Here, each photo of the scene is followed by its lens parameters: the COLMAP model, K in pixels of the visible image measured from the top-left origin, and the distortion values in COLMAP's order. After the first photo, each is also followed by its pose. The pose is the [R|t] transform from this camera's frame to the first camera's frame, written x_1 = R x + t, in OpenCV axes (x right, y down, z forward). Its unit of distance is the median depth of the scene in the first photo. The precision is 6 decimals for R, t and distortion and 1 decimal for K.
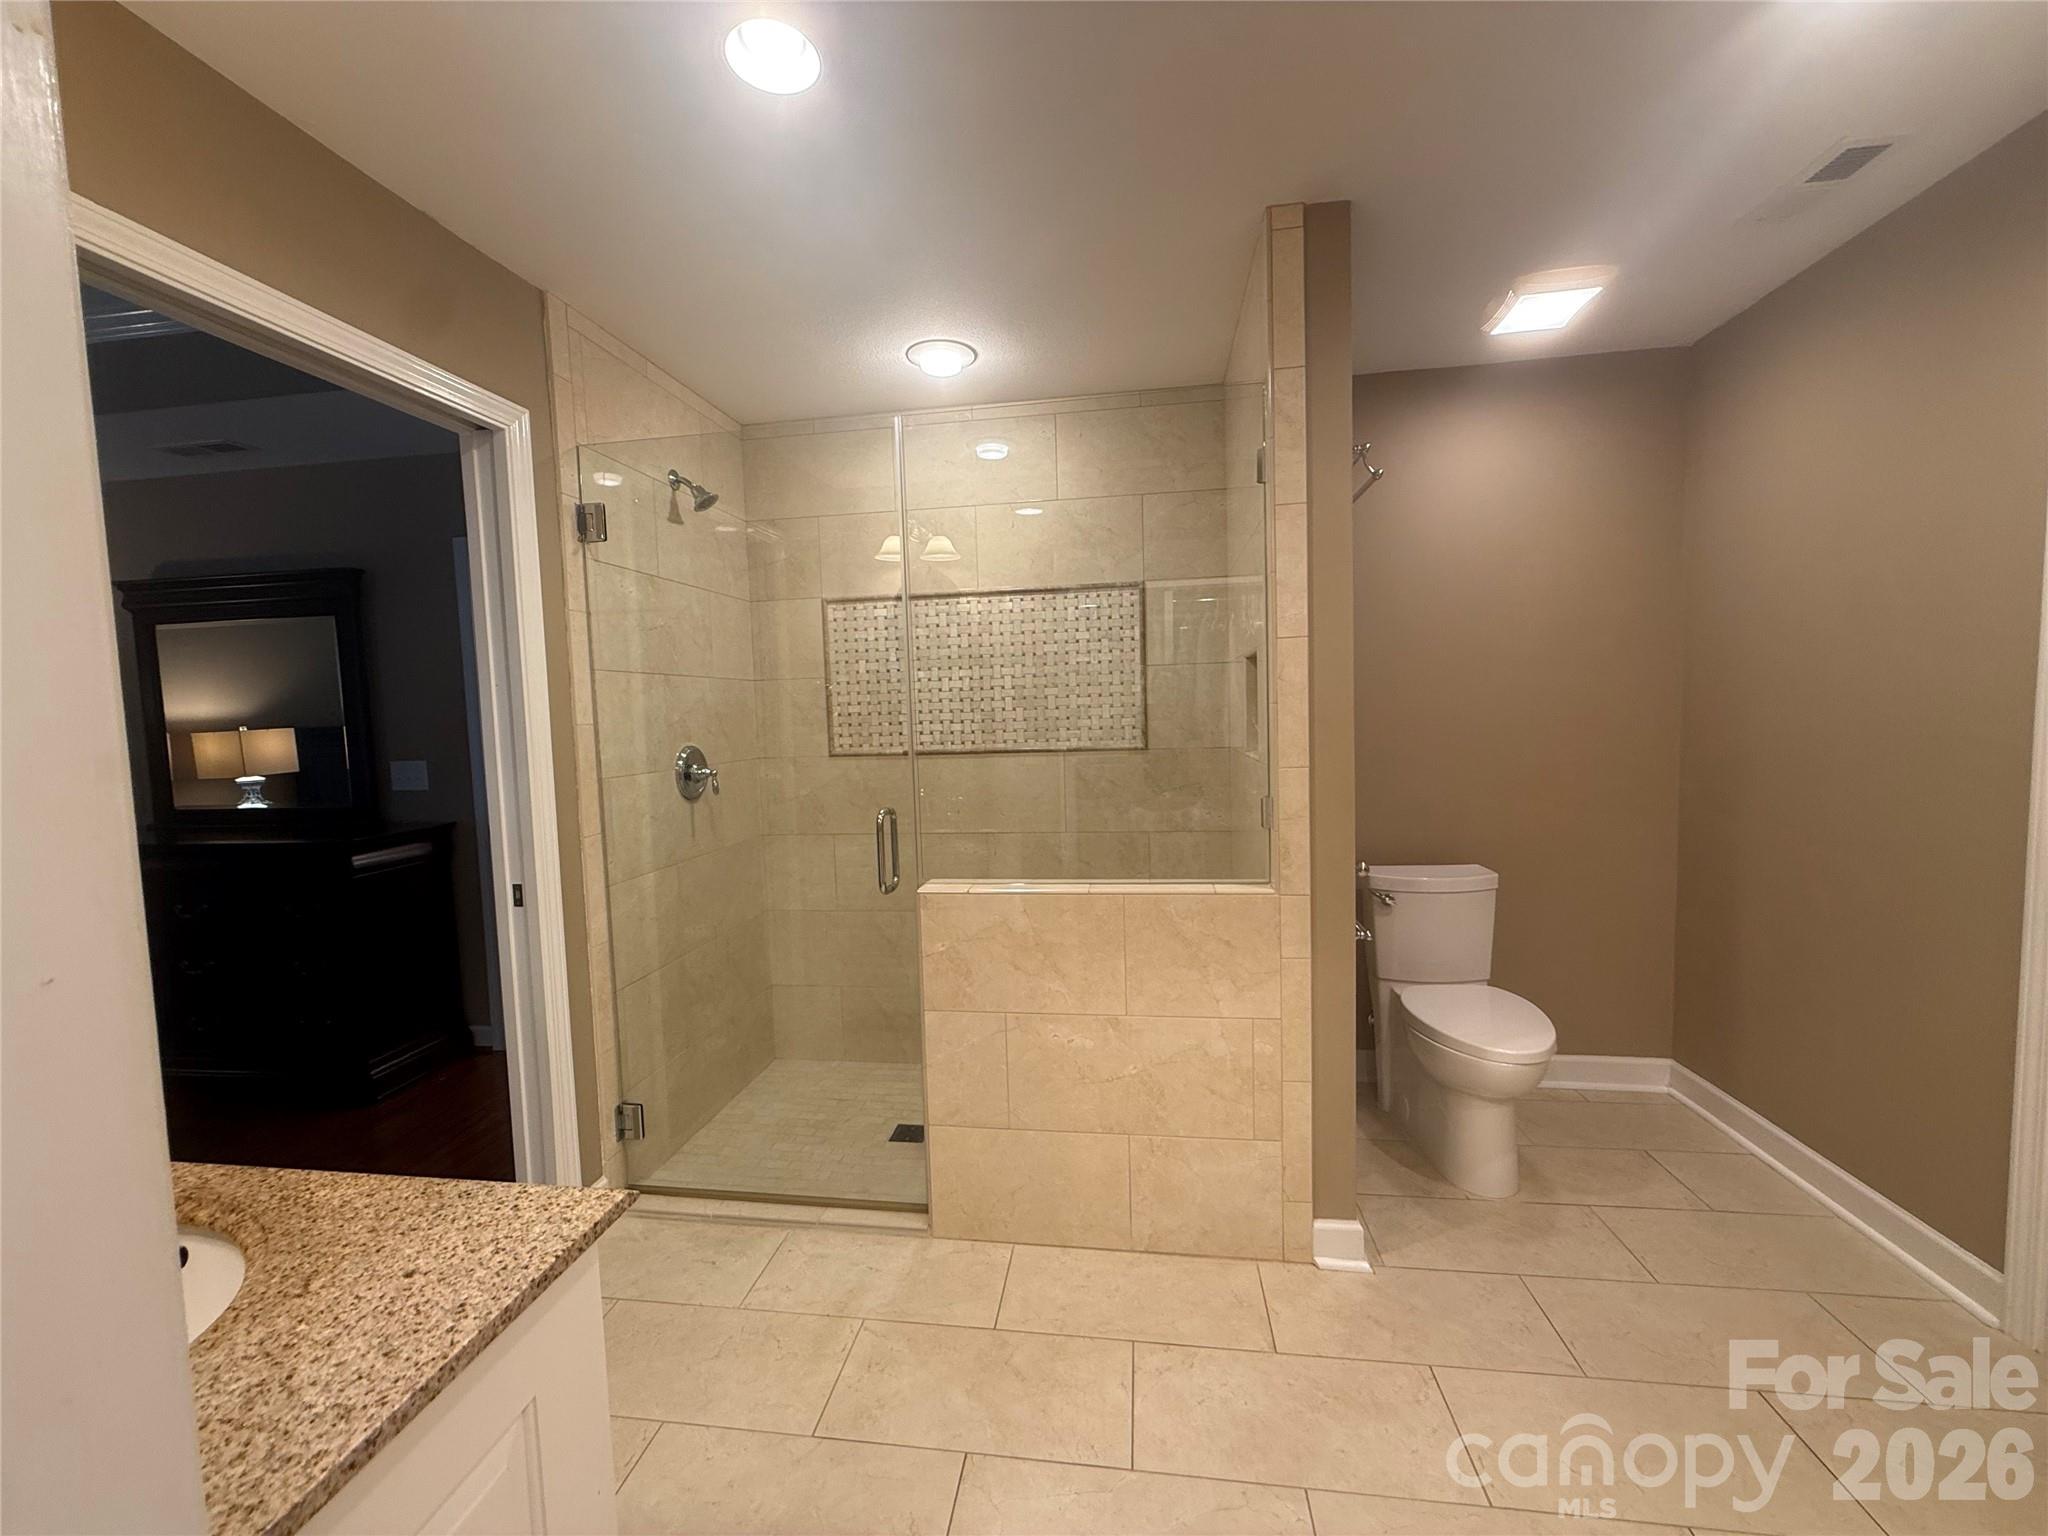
lens RADIAL K [[826.6, 0, 1024.0], [0, 826.6, 768.0], [0, 0, 1]] dist [-0.001351, 0.000246]
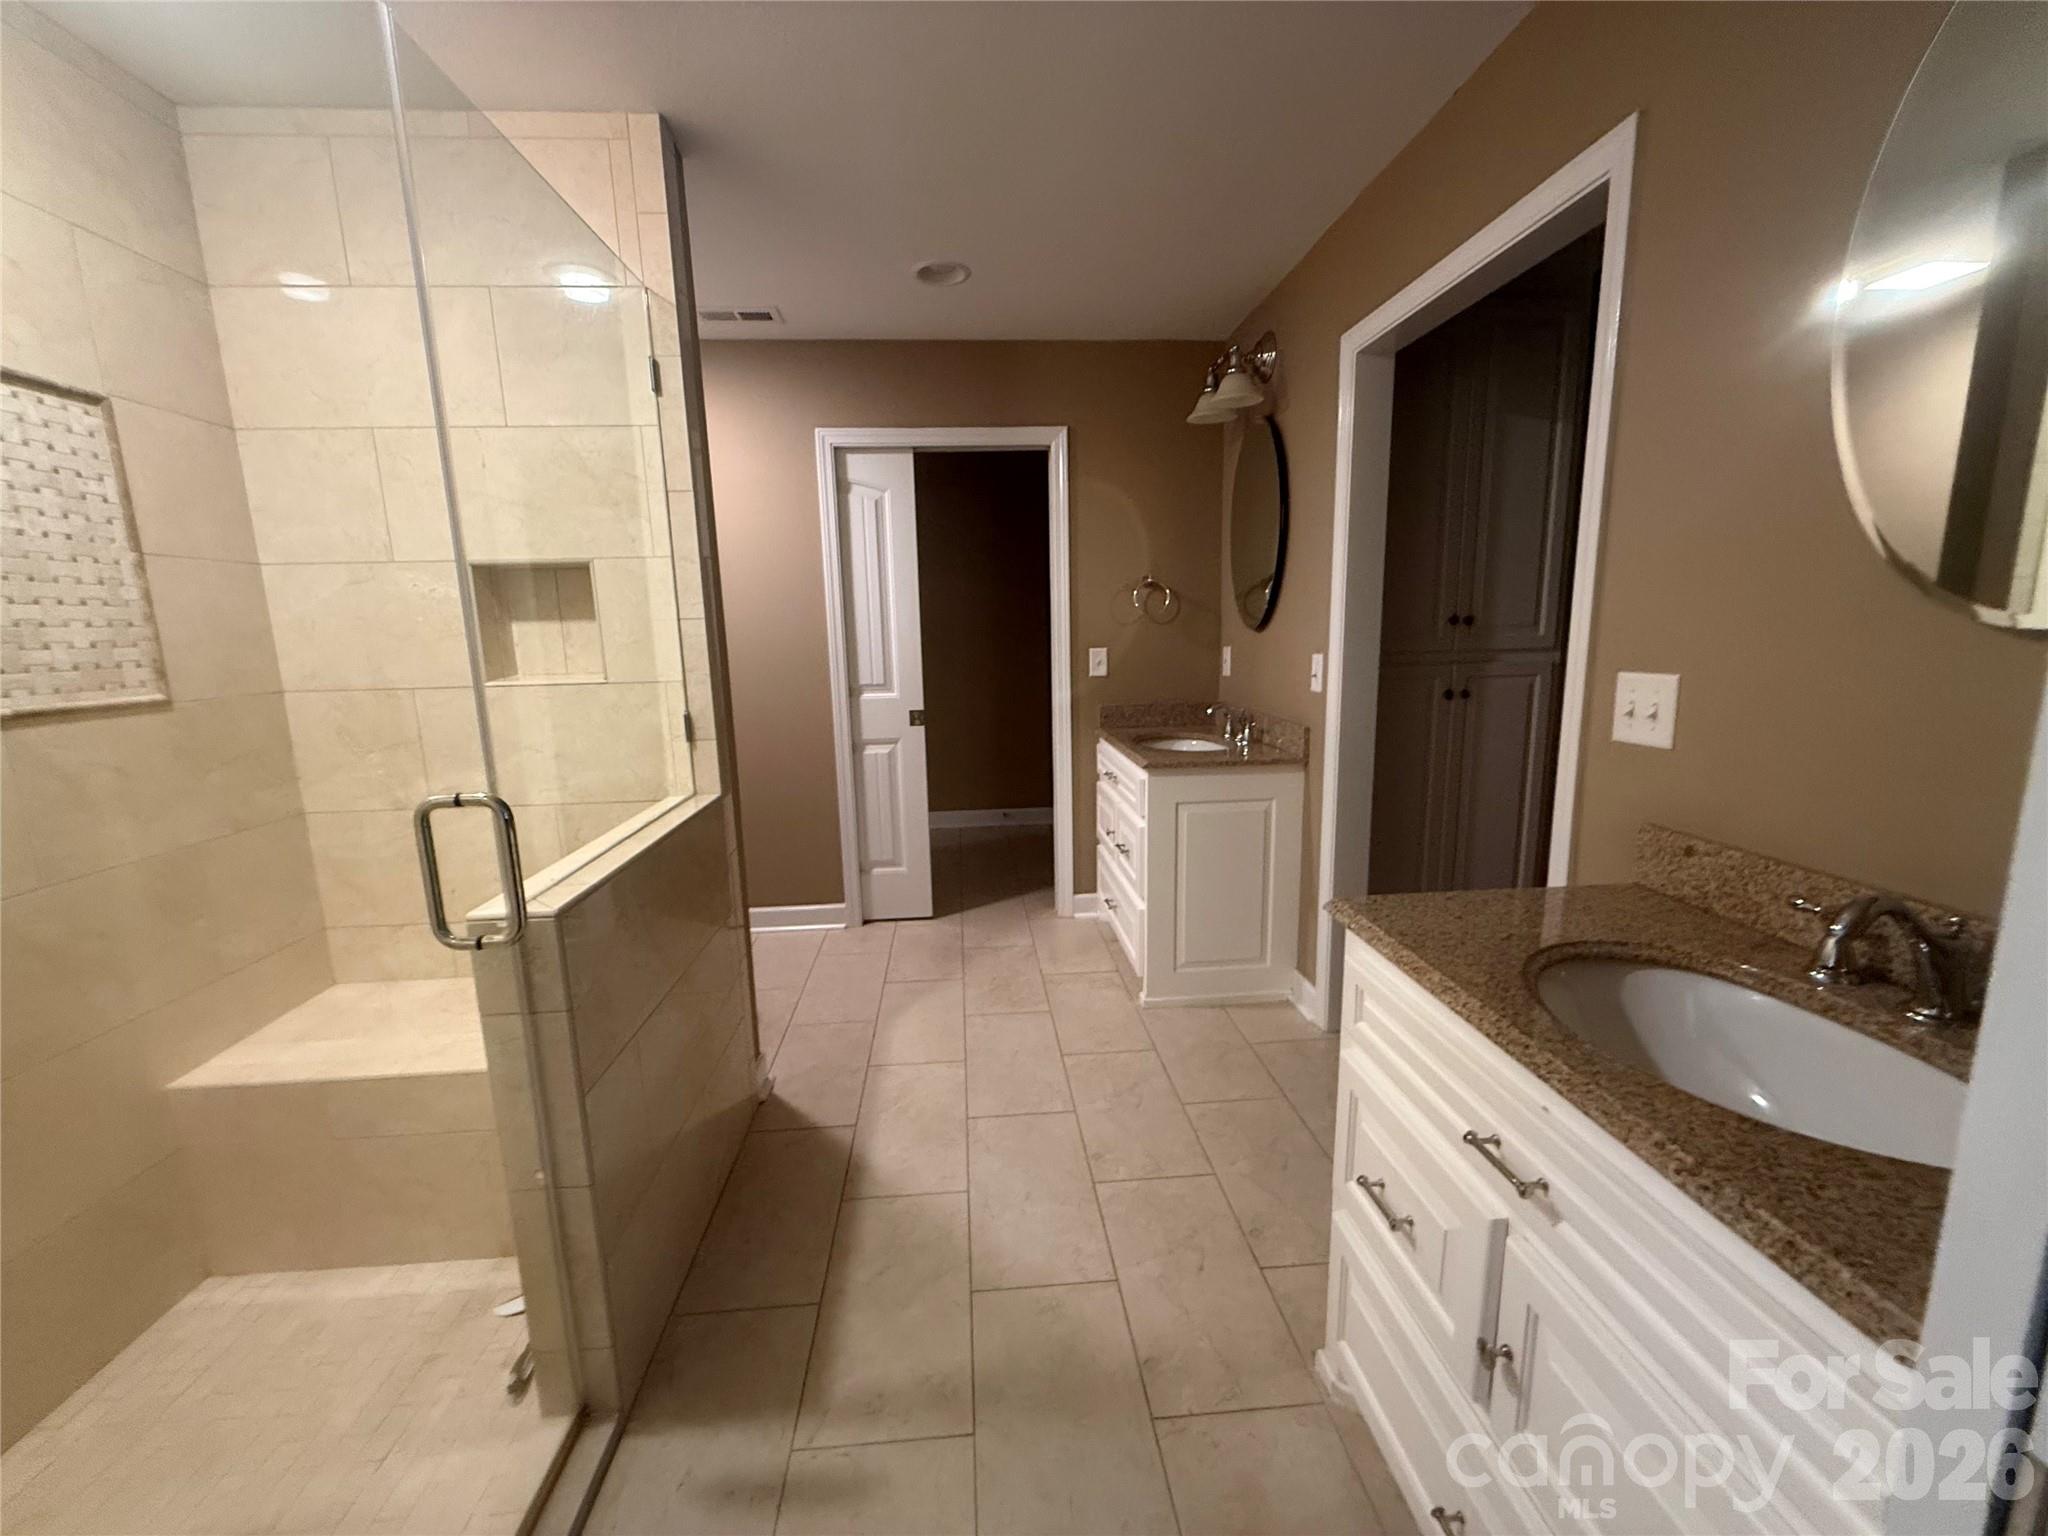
lens RADIAL K [[826.6, 0, 1024.0], [0, 826.6, 768.0], [0, 0, 1]] dist [-0.001351, 0.000246]
pose [[-0.223287, -0.131621, 0.965825, -0.541596], [0.096091, 0.983043, 0.156183, -0.010718], [-0.970005, 0.127681, -0.206853, 0.550174]]
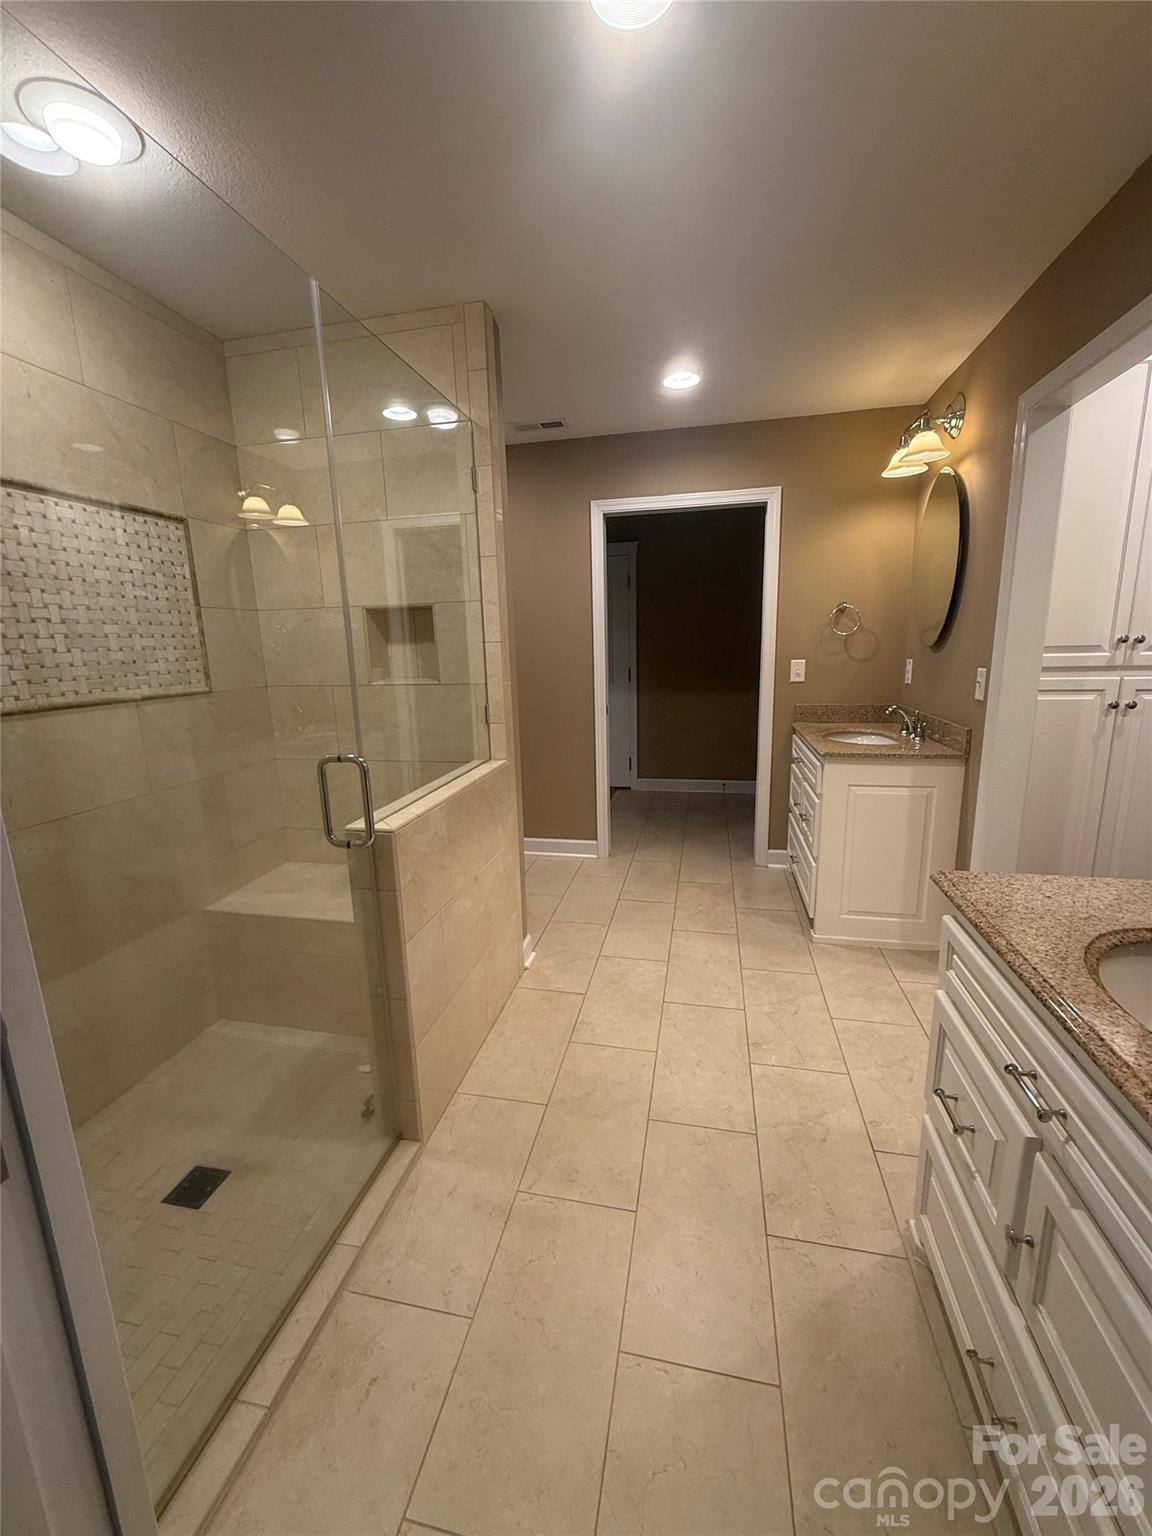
lens RADIAL K [[620.0, 0, 573.7], [0, 620.0, 764.0], [0, 0, 1]] dist [-0.001351, 0.000246]
pose [[0.066743, -0.166432, 0.983791, -0.575499], [0.092400, 0.982784, 0.159993, -0.016939], [-0.993483, 0.080224, 0.080973, 0.509740]]
